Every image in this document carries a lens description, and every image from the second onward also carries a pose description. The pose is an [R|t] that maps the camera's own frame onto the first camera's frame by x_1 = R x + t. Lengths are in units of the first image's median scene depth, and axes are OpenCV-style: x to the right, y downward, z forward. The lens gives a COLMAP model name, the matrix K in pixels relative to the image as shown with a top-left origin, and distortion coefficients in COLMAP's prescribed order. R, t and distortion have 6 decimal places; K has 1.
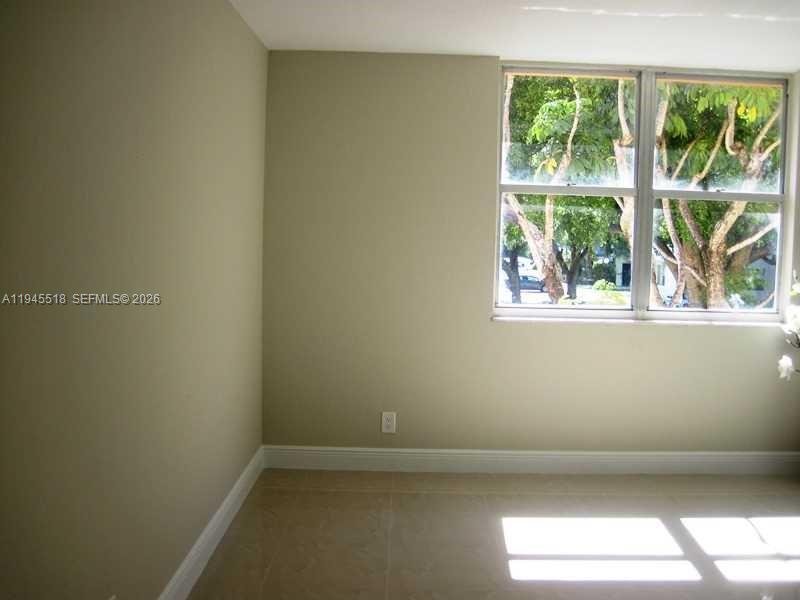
lens RADIAL K [[829.7, 0, 405.1], [0, 829.7, 301.8], [0, 0, 1]] dist [-0.193266, 0.178805]
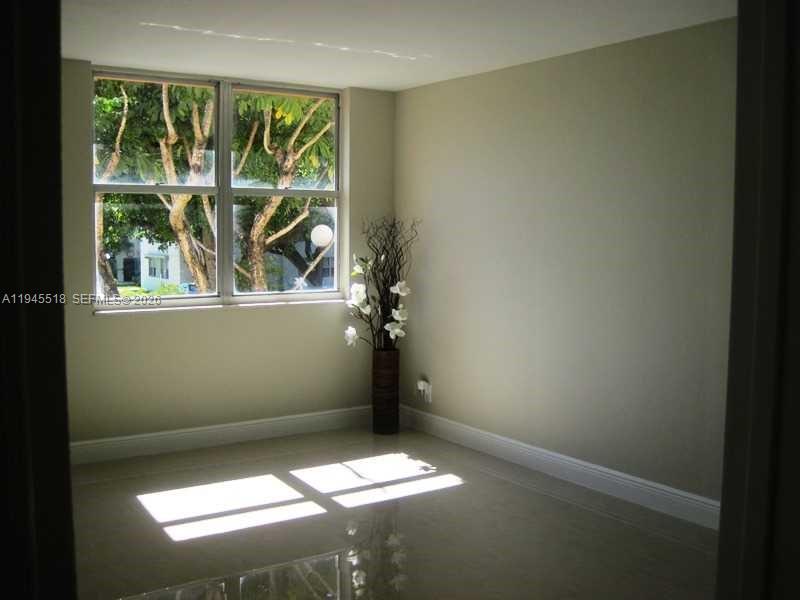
lens RADIAL K [[829.7, 0, 405.1], [0, 829.7, 301.8], [0, 0, 1]] dist [-0.193266, 0.178805]
pose [[0.826851, -0.066054, 0.558529, -0.130982], [0.061854, 0.997735, 0.026426, 0.003216], [-0.559010, 0.012697, 0.829064, -0.061835]]
